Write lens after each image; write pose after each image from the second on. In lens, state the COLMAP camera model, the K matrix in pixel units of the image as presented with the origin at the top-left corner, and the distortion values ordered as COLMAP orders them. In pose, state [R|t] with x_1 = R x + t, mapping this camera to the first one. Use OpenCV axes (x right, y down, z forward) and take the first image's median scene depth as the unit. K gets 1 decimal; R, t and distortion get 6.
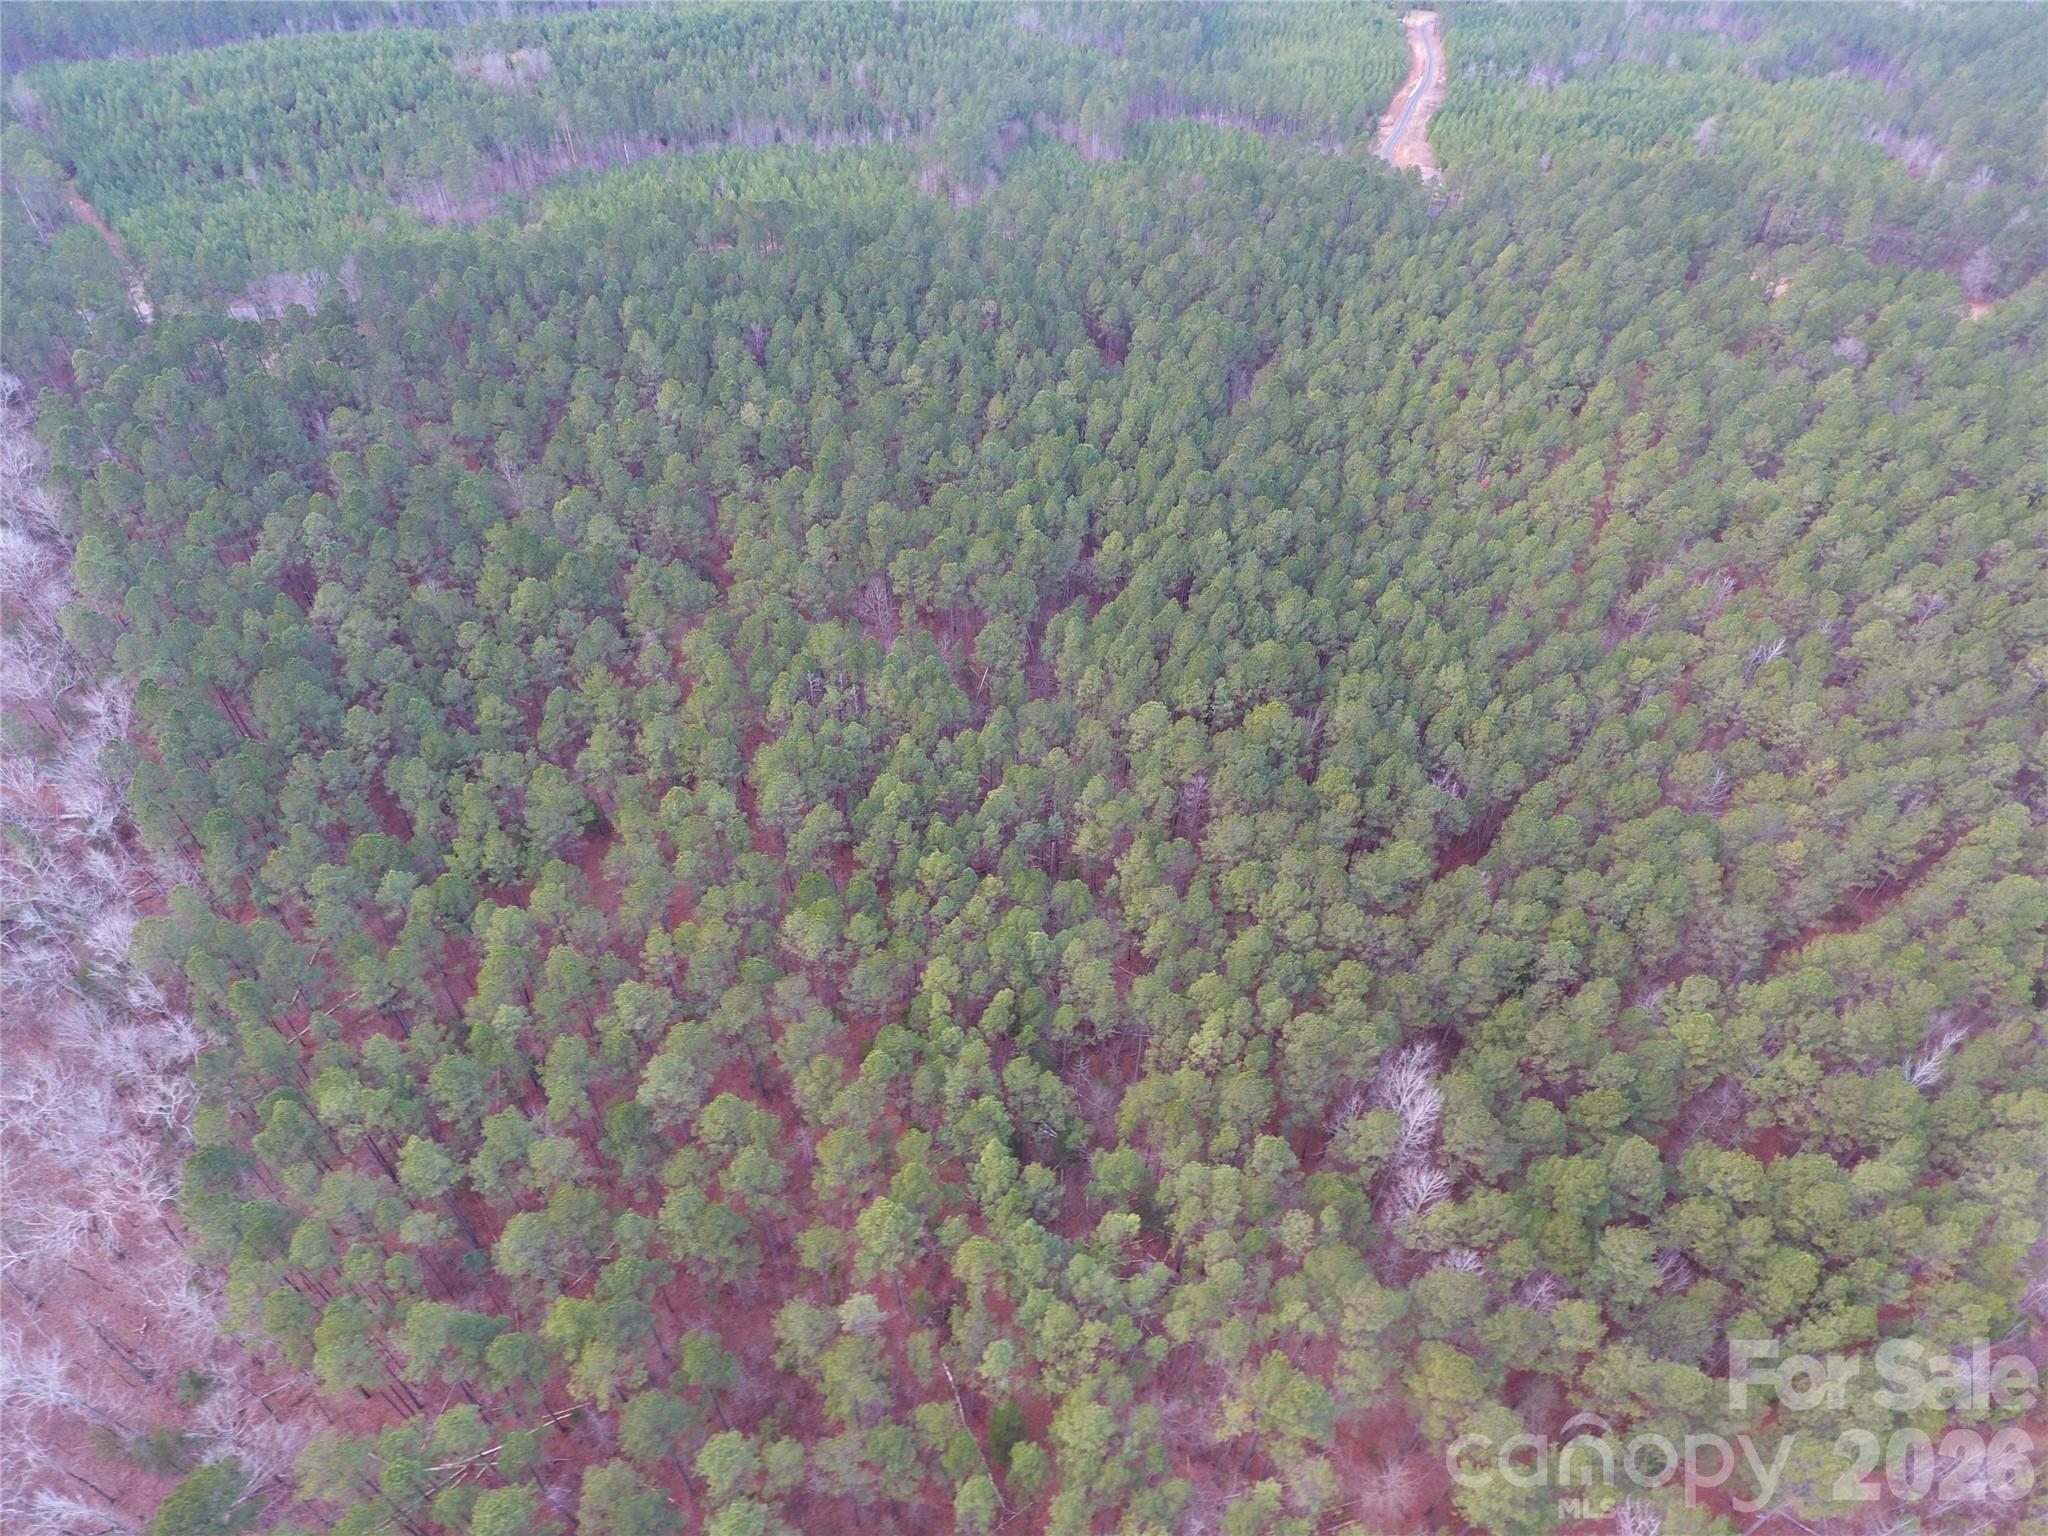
lens RADIAL K [[1199.1, 0, 1024.0], [0, 1199.1, 768.0], [0, 0, 1]] dist [-0.003469, 0.001146]
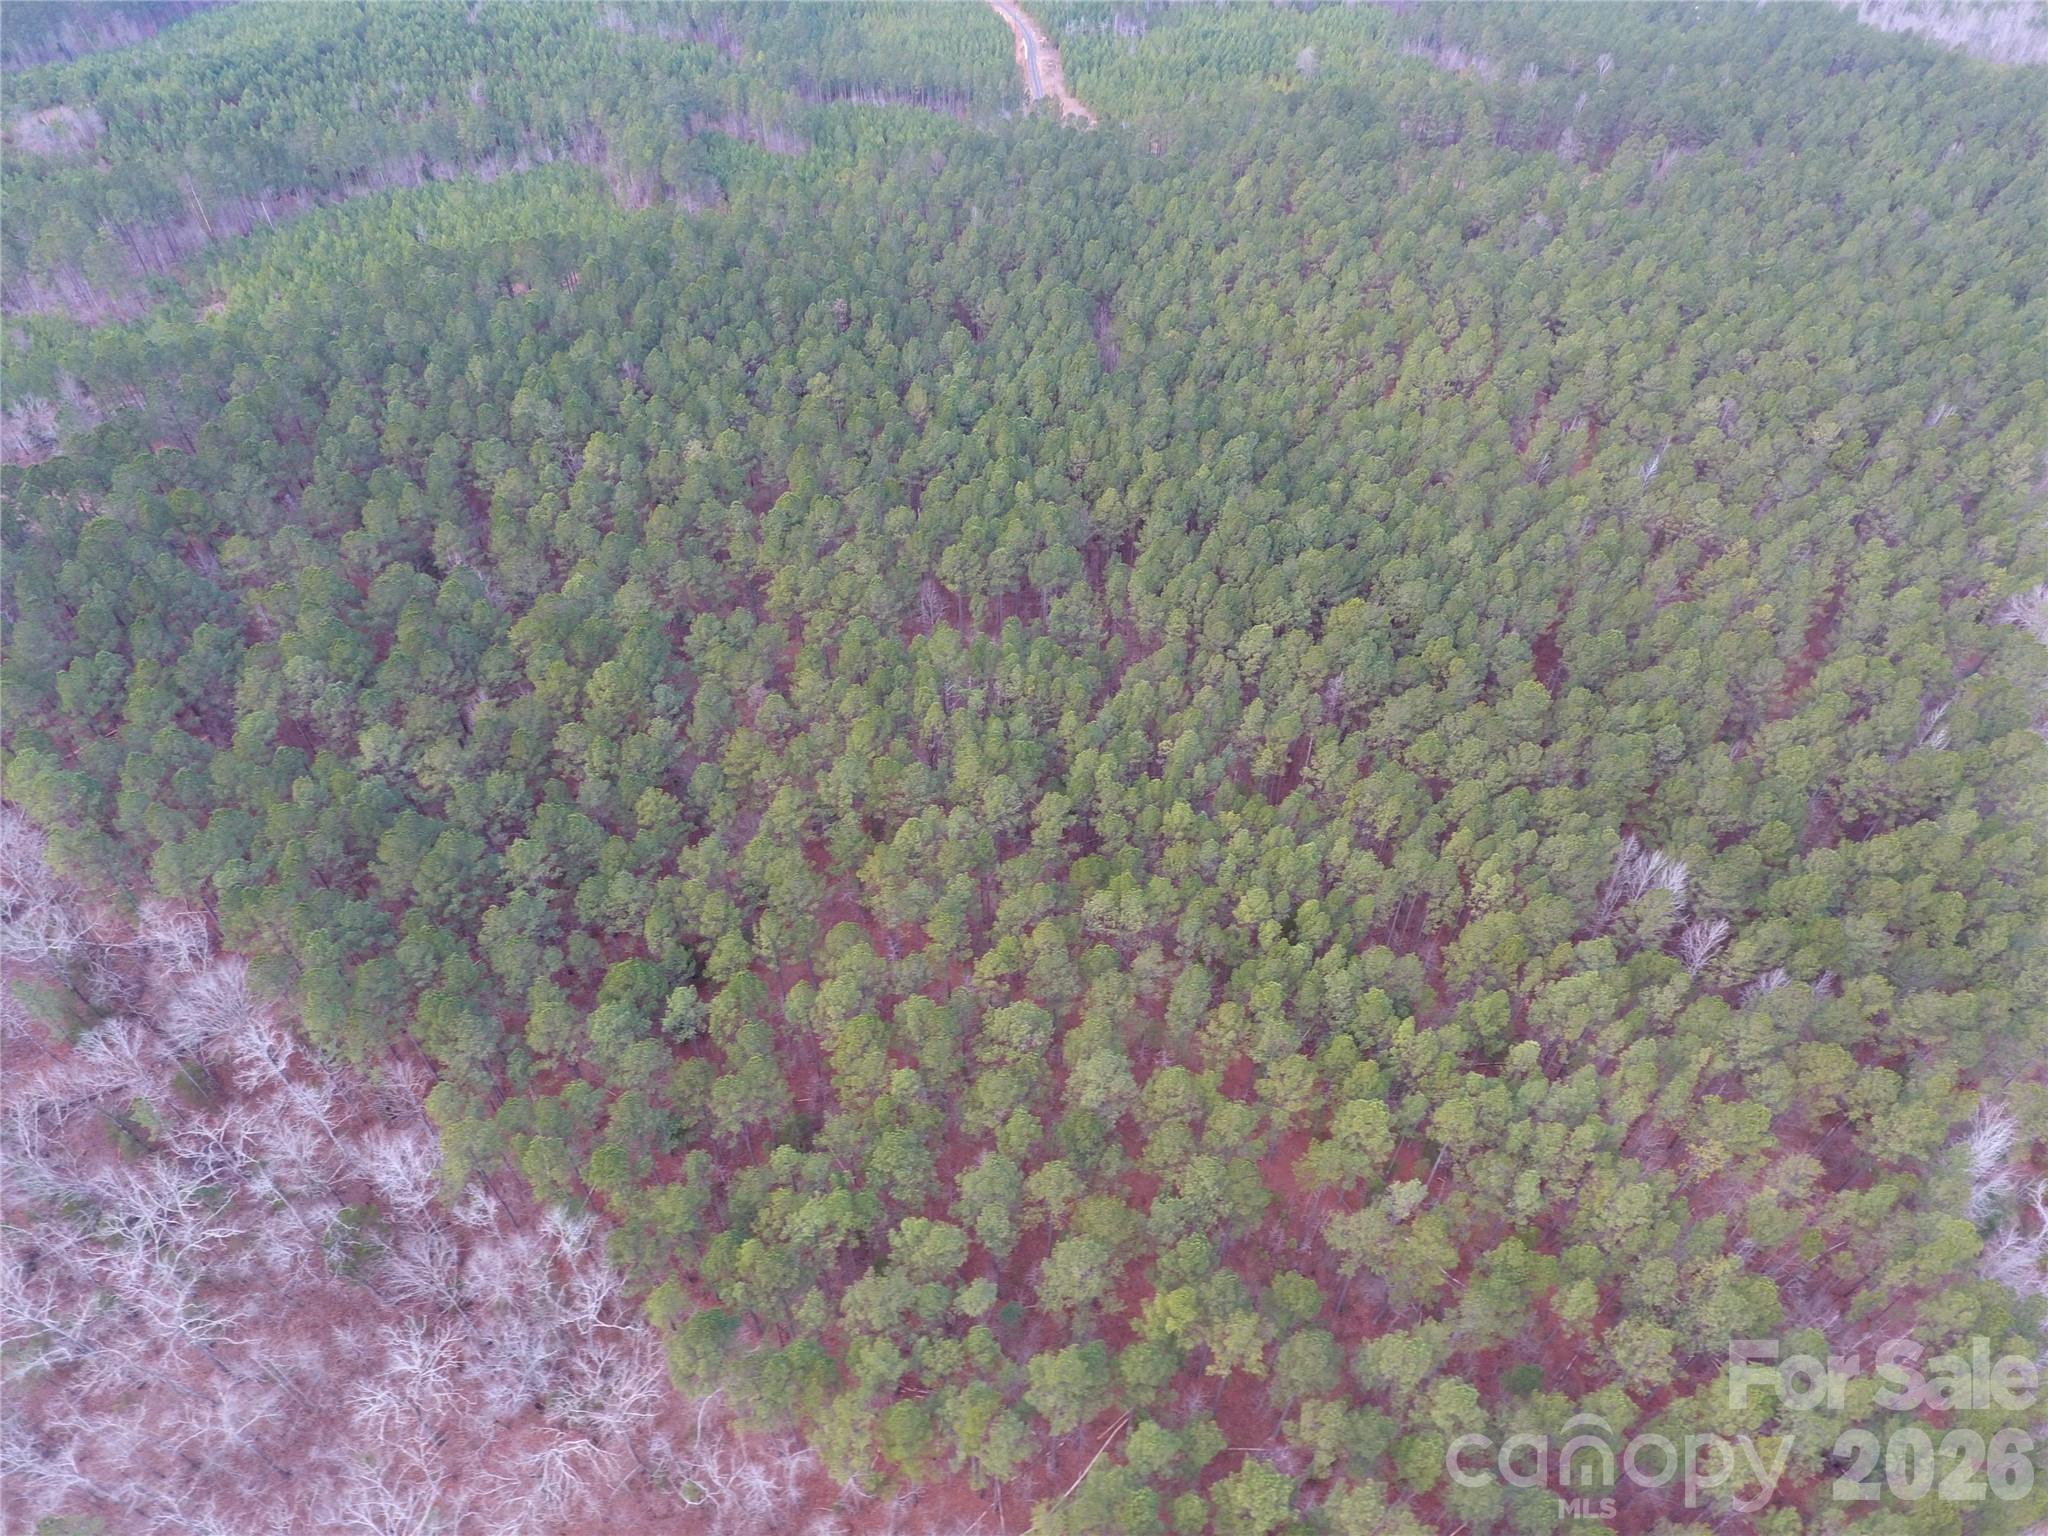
lens RADIAL K [[1199.1, 0, 1024.0], [0, 1199.1, 768.0], [0, 0, 1]] dist [-0.003469, 0.001146]
pose [[0.916676, -0.274439, 0.290495, -0.445399], [0.271075, 0.961120, 0.052603, -0.046672], [-0.293637, 0.030526, 0.955429, 0.037078]]
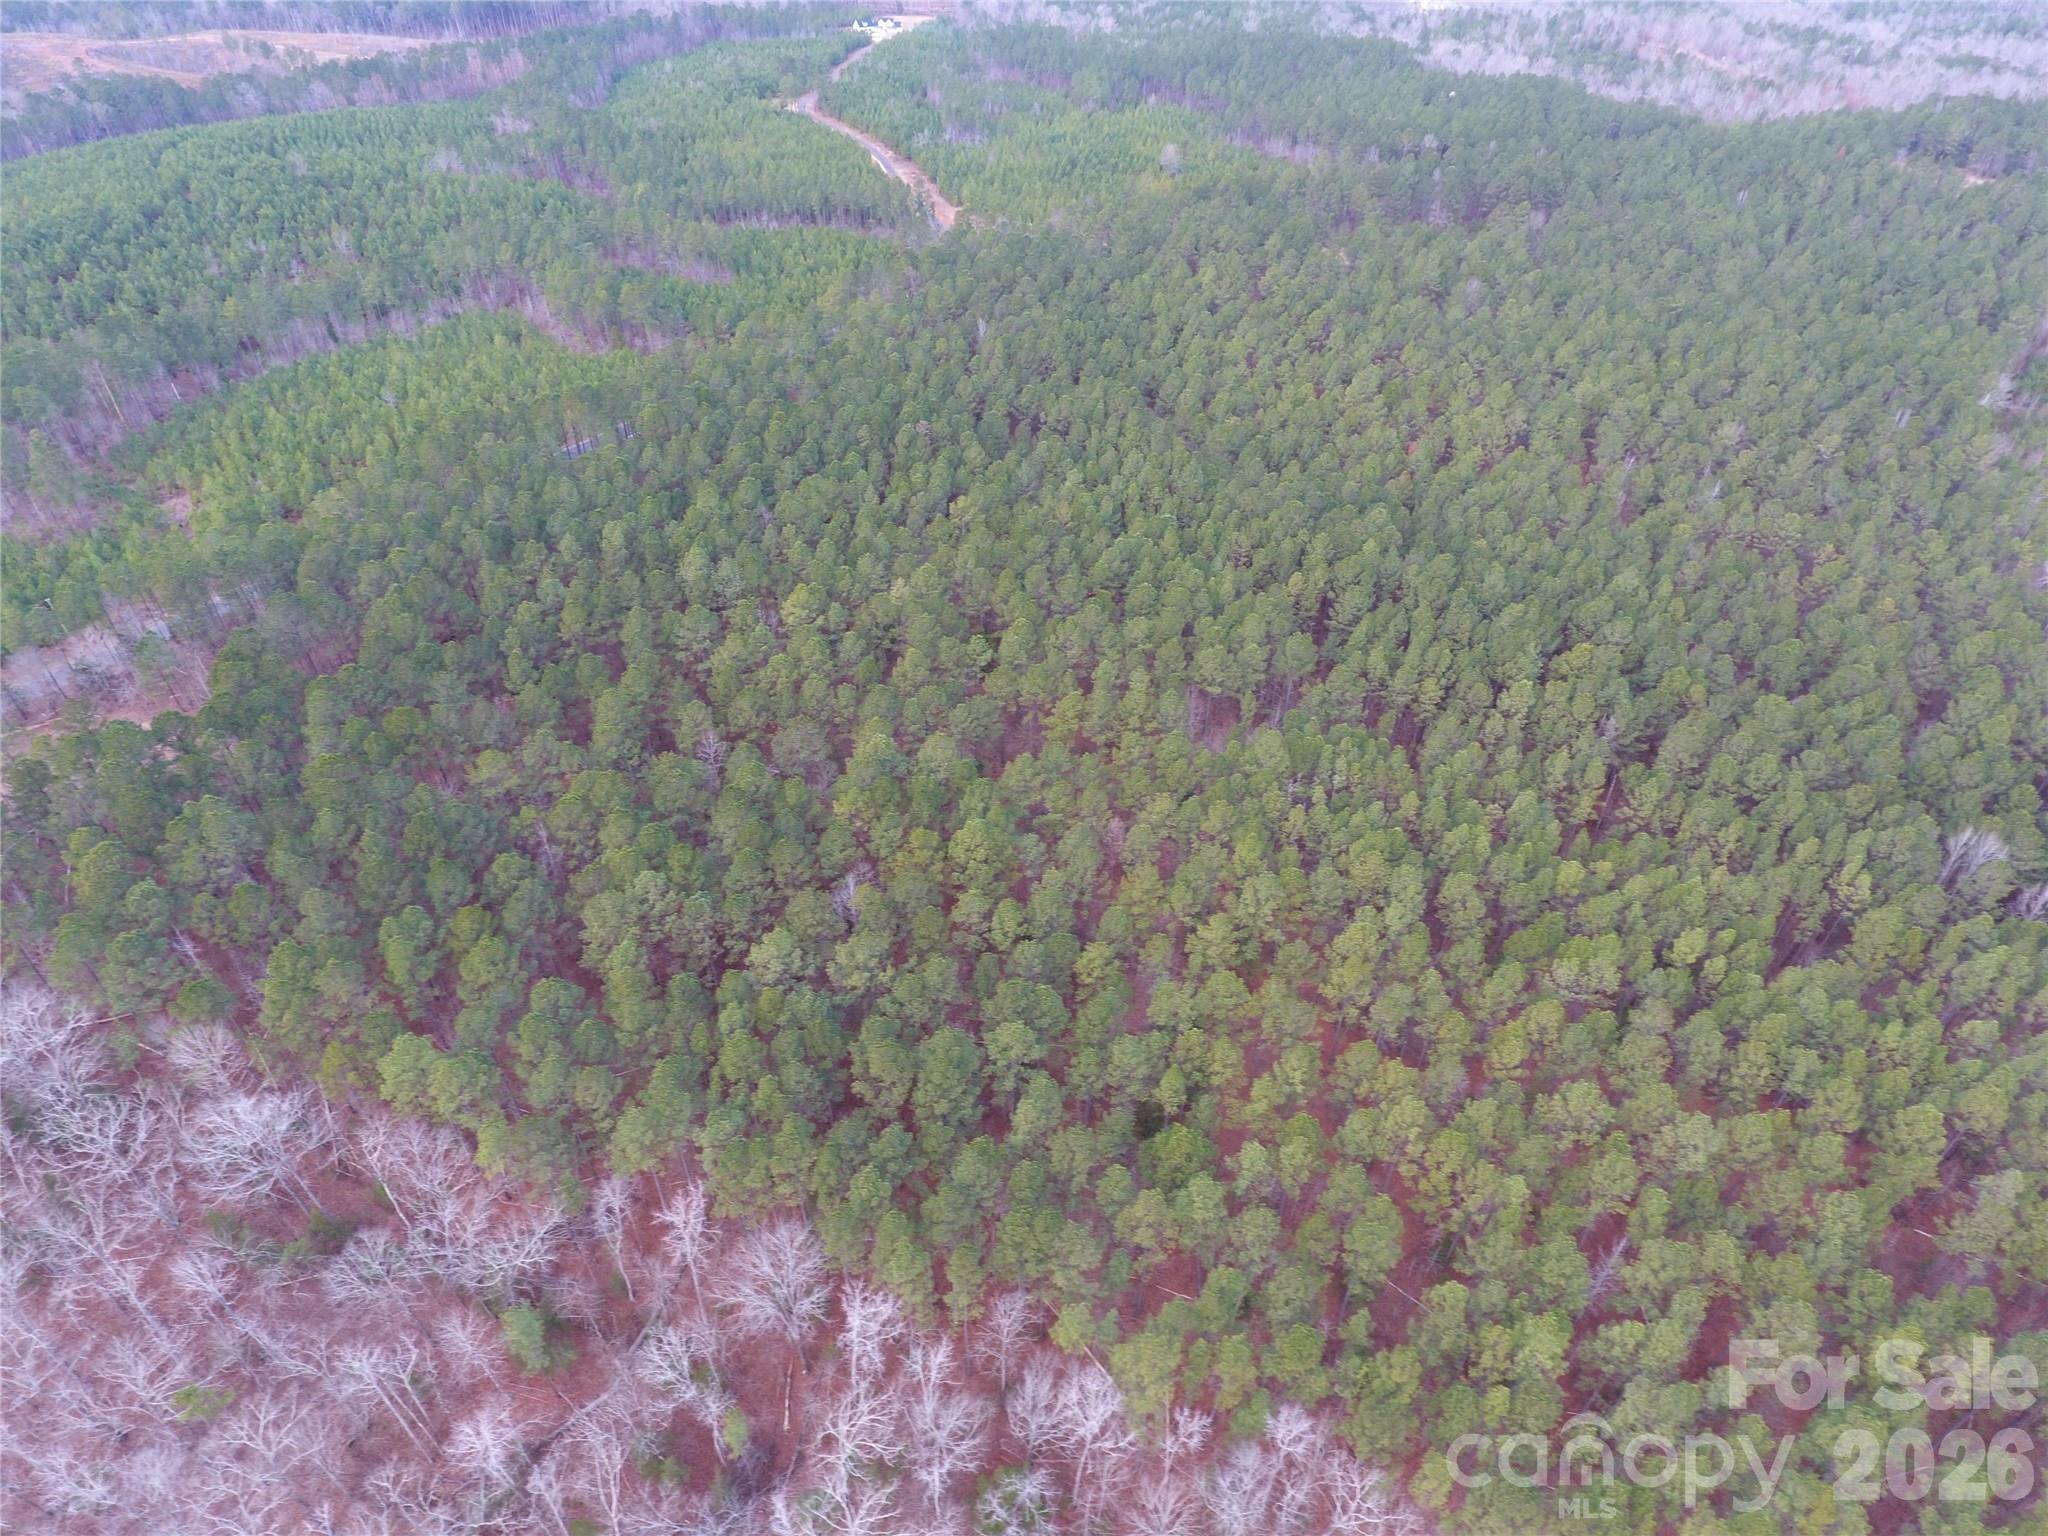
lens RADIAL K [[1200.9, 0, 1024.1], [0, 1200.9, 774.4], [0, 0, 1]] dist [-0.003395, 0.001494]
pose [[0.786820, -0.394899, 0.474309, -0.846349], [0.418539, 0.906203, 0.060179, -0.244556], [-0.453585, 0.151167, 0.878299, 0.242197]]
